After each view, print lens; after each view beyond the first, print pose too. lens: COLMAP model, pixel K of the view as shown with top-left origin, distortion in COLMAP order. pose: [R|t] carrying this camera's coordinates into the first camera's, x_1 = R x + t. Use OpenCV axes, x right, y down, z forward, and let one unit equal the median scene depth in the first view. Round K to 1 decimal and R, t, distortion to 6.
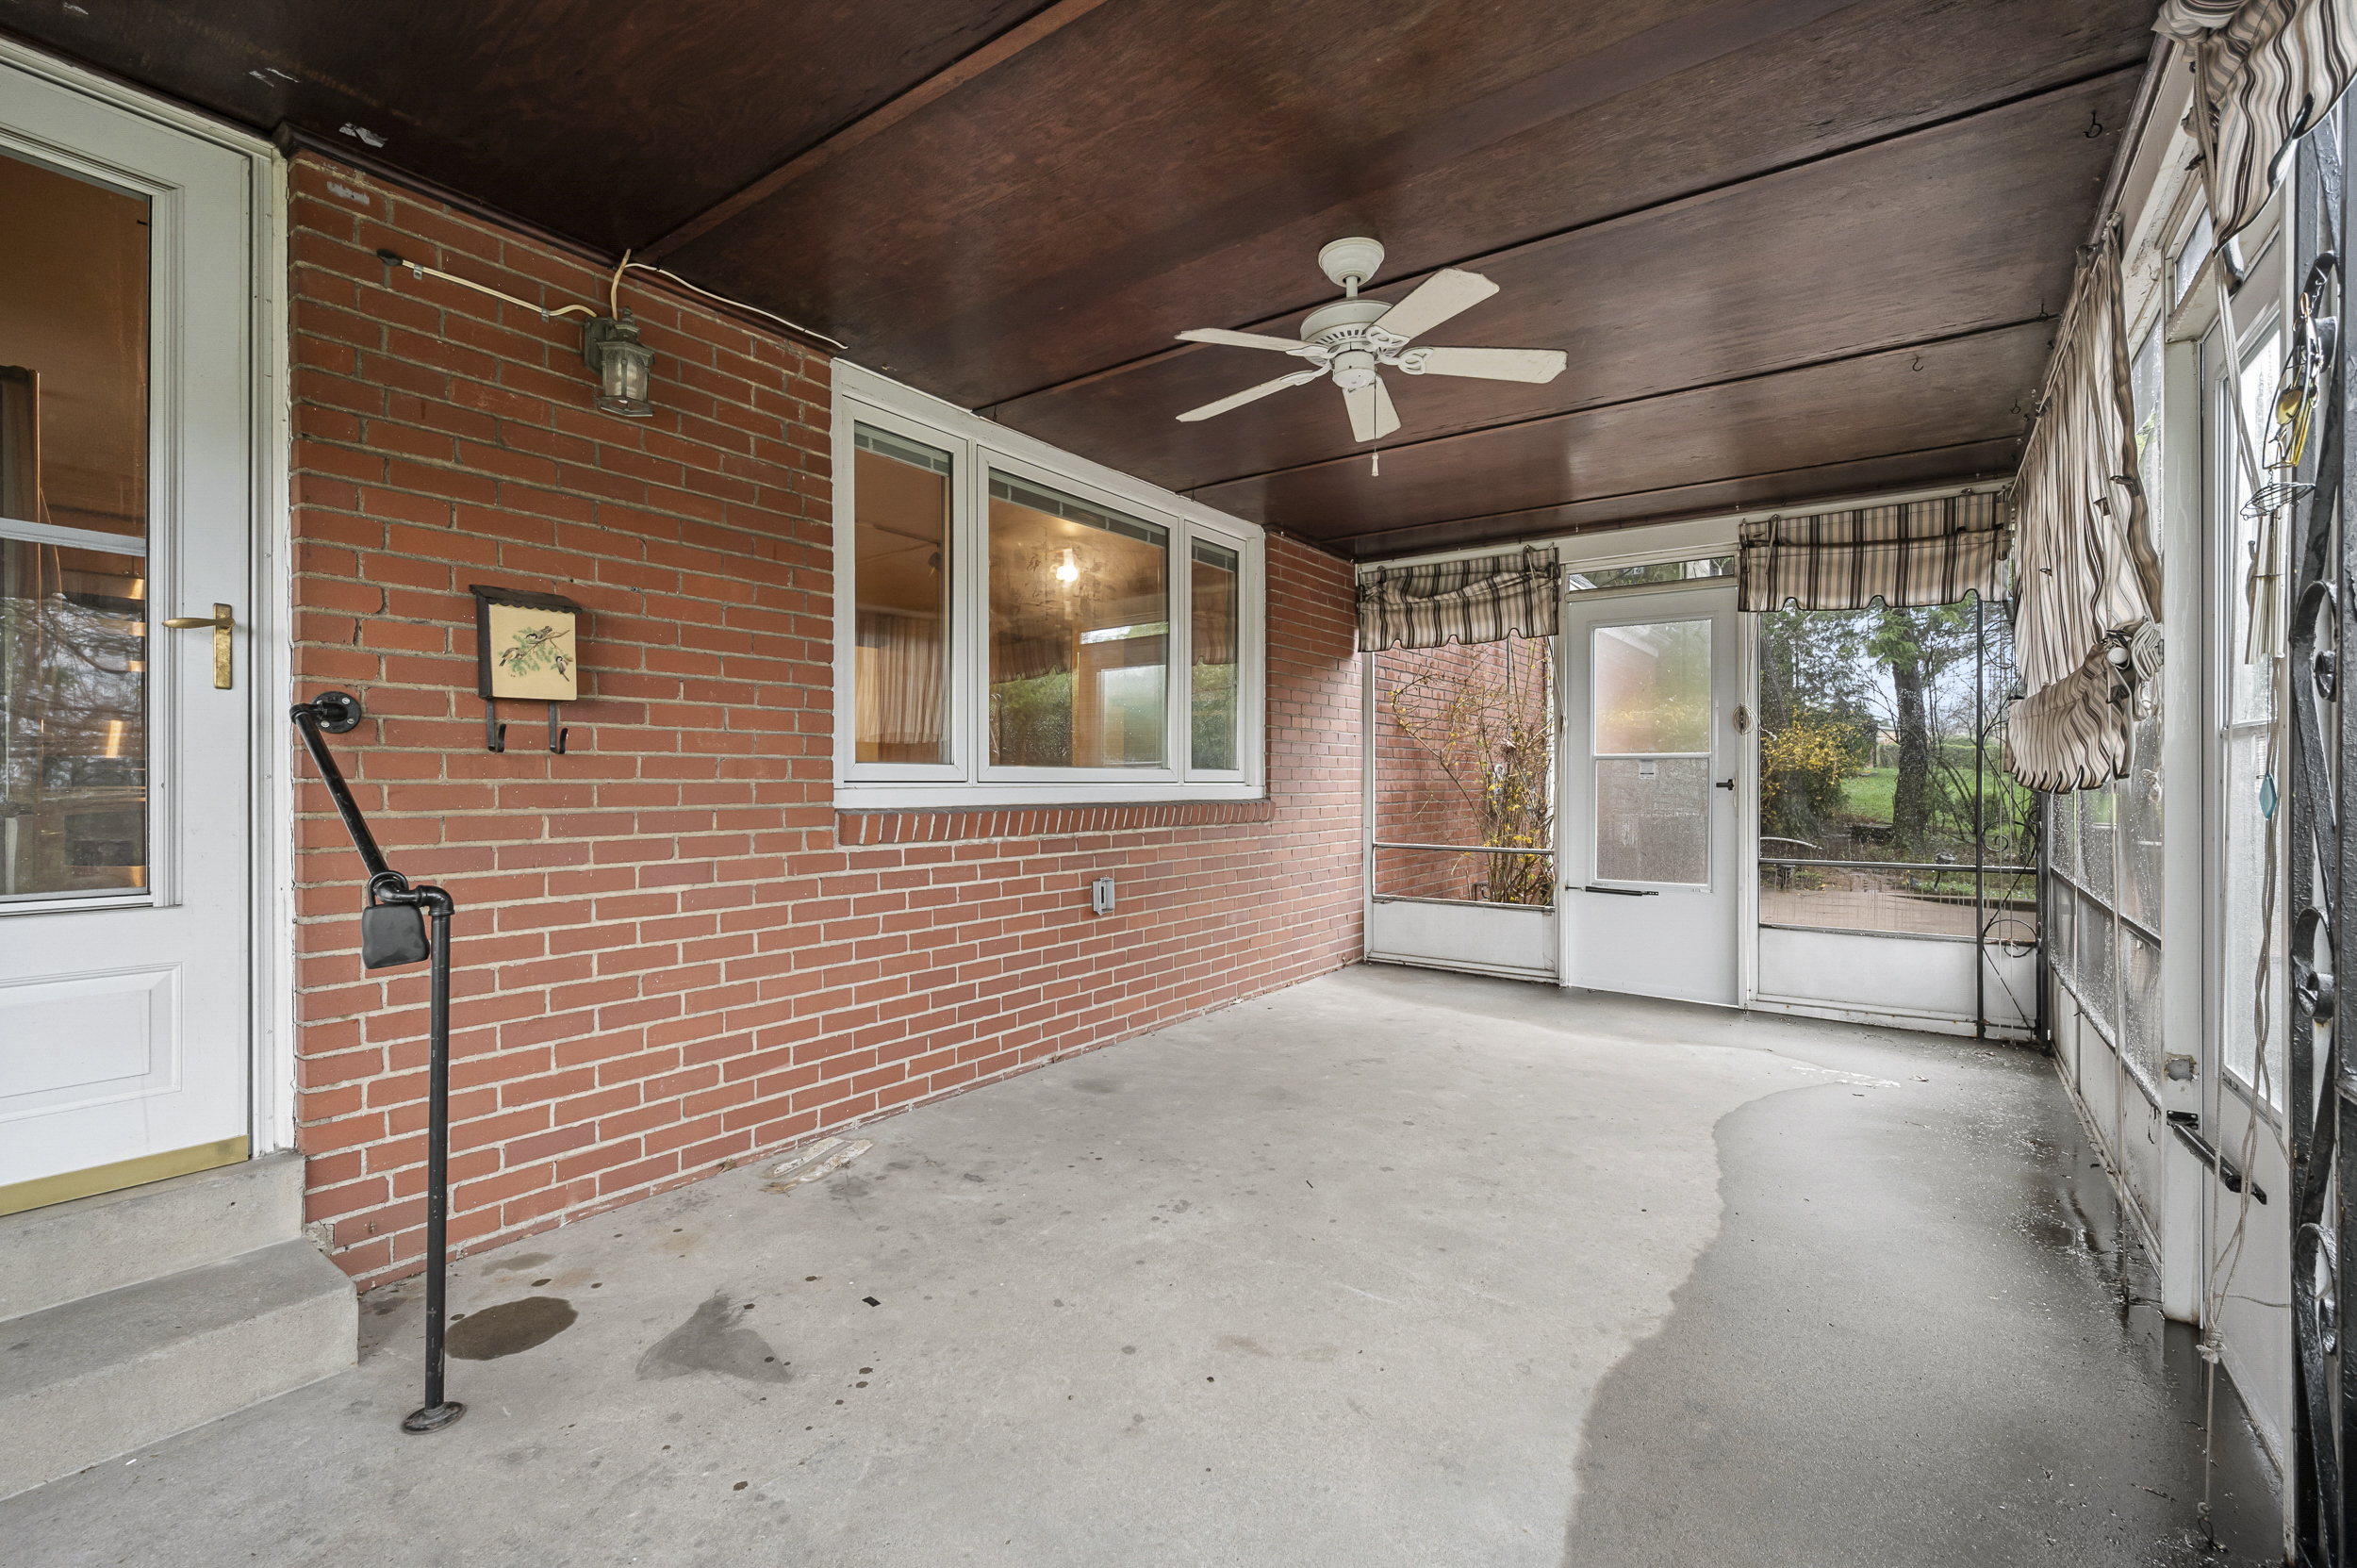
lens RADIAL K [[1020.4, 0, 1177.4], [0, 1020.4, 781.2], [0, 0, 1]] dist [-0.001308, -0.000282]
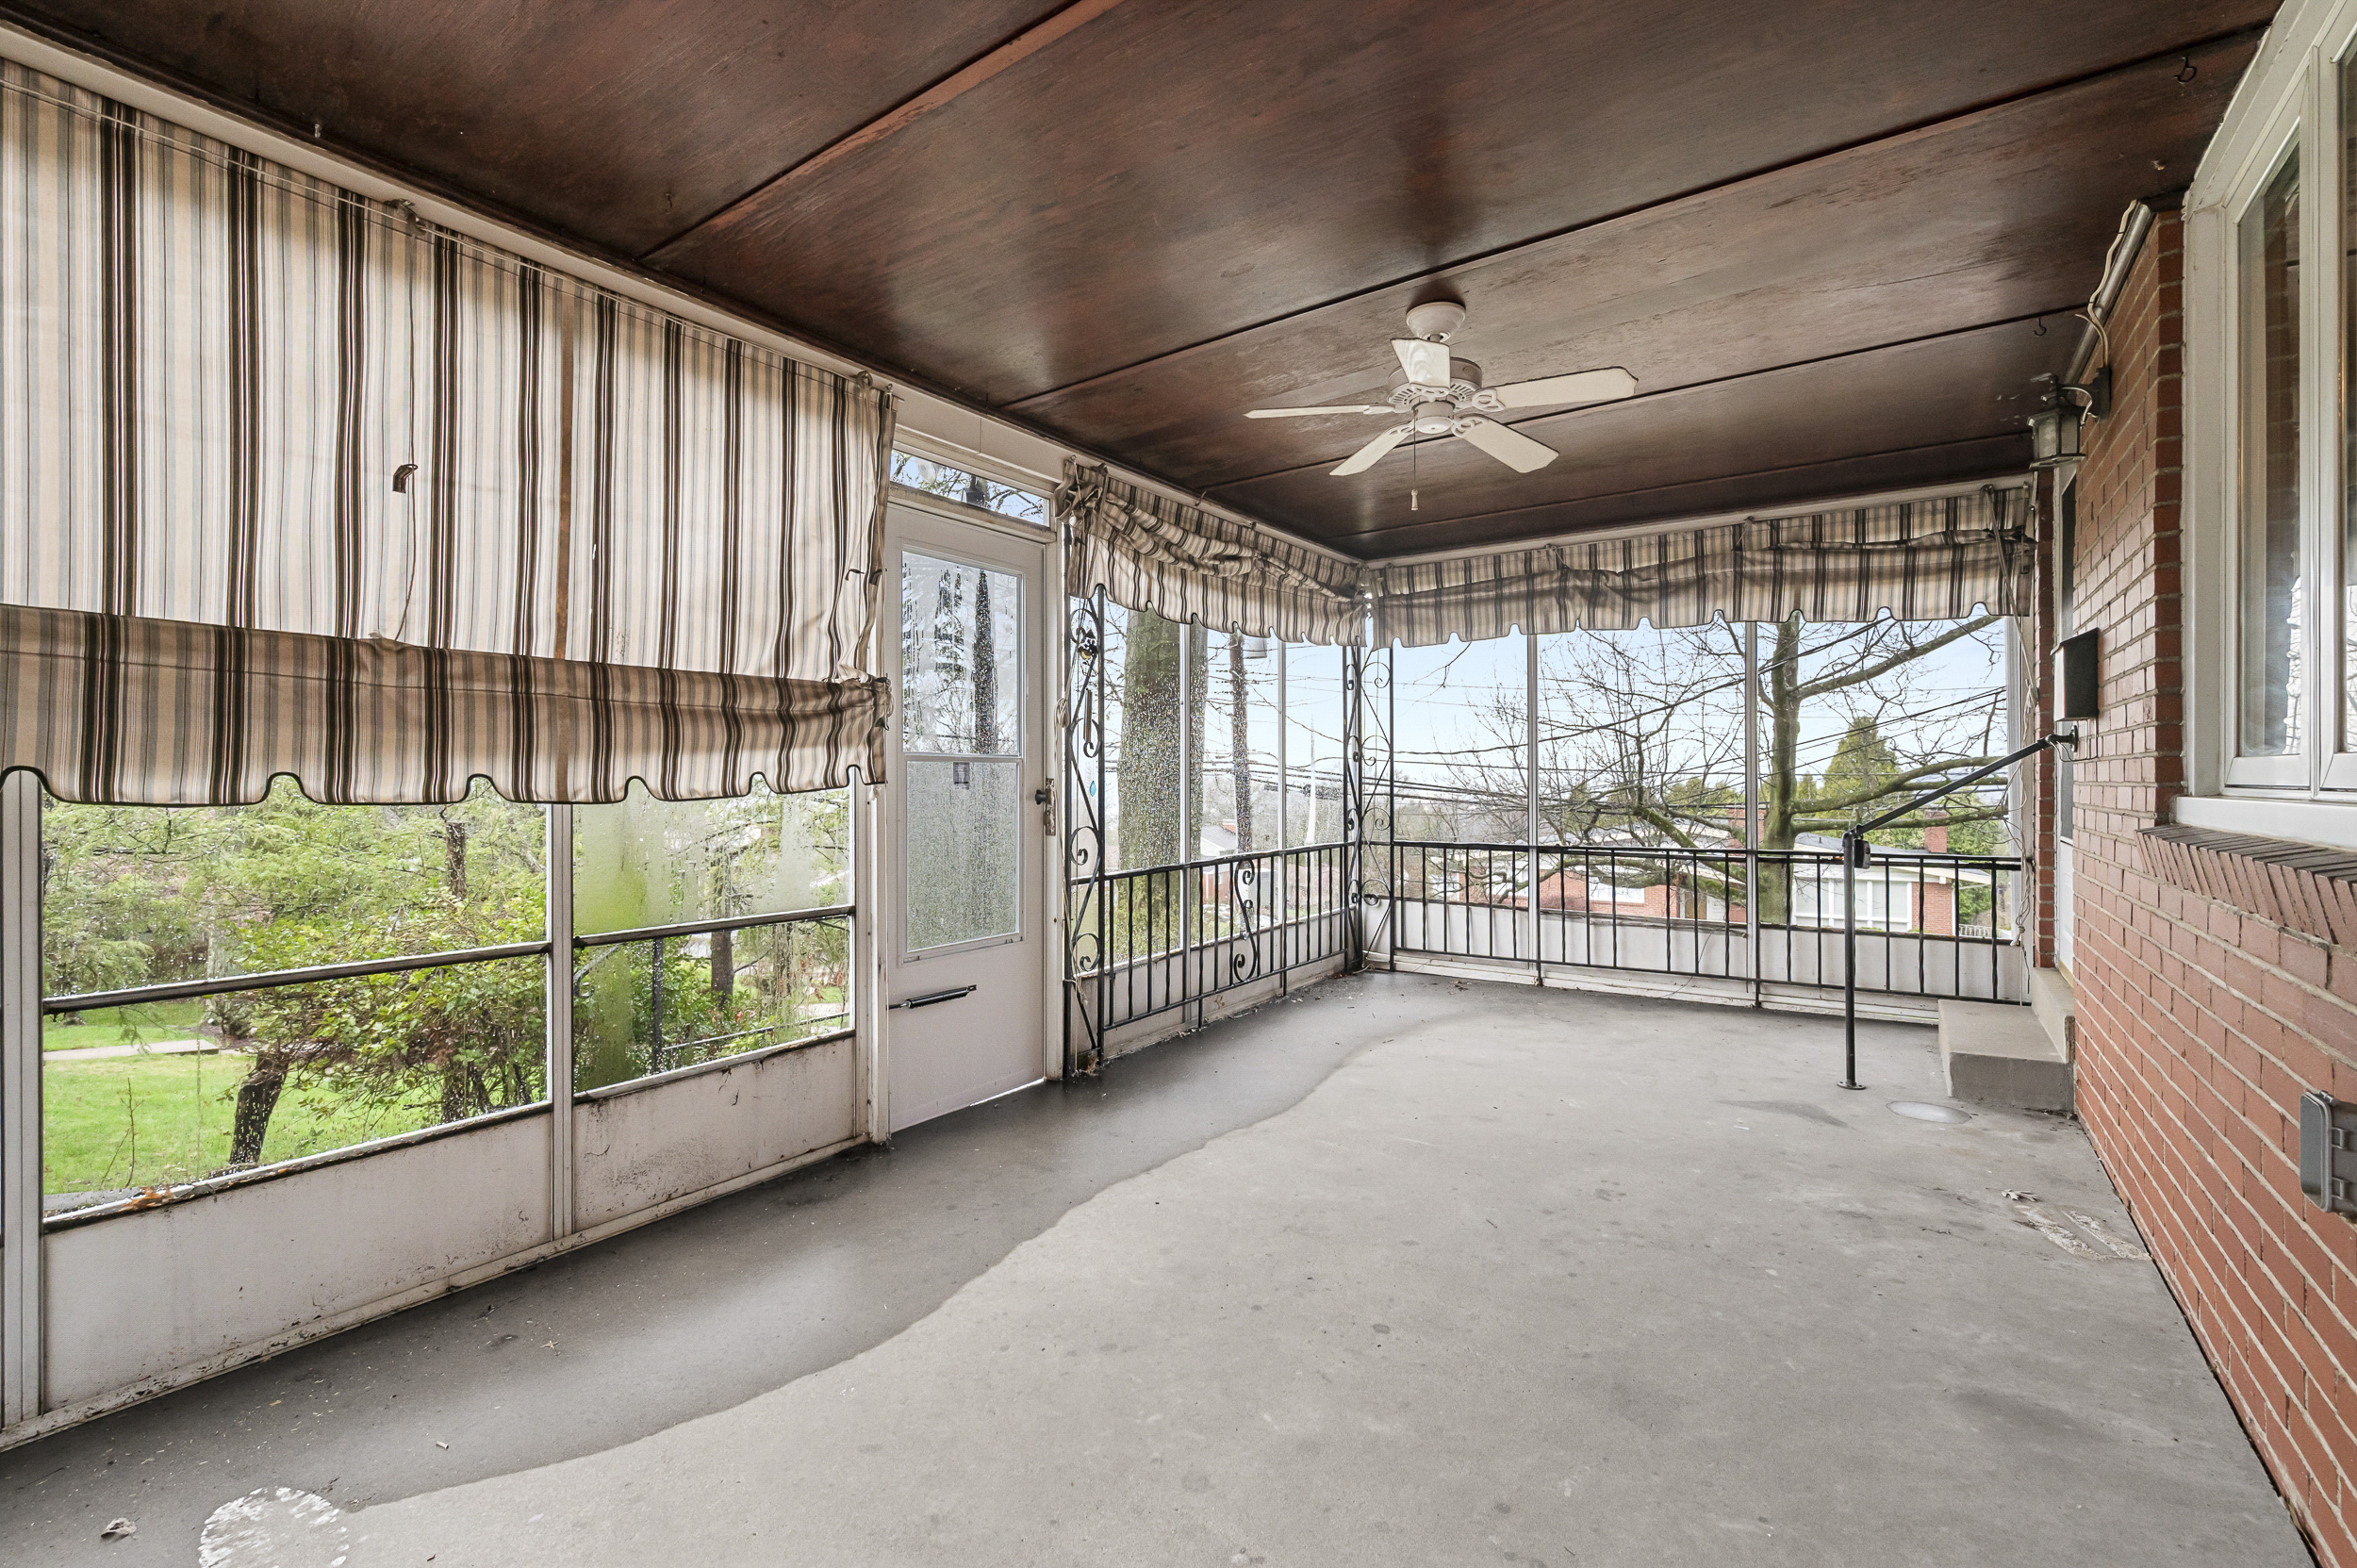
lens RADIAL K [[1020.4, 0, 1179.4], [0, 1020.4, 778.1], [0, 0, 1]] dist [-0.001308, -0.000282]
pose [[-0.999949, 0.004504, -0.009027, 0.406152], [0.004526, 0.999987, -0.002499, -0.006157], [0.009016, -0.002540, -0.999956, 1.864737]]
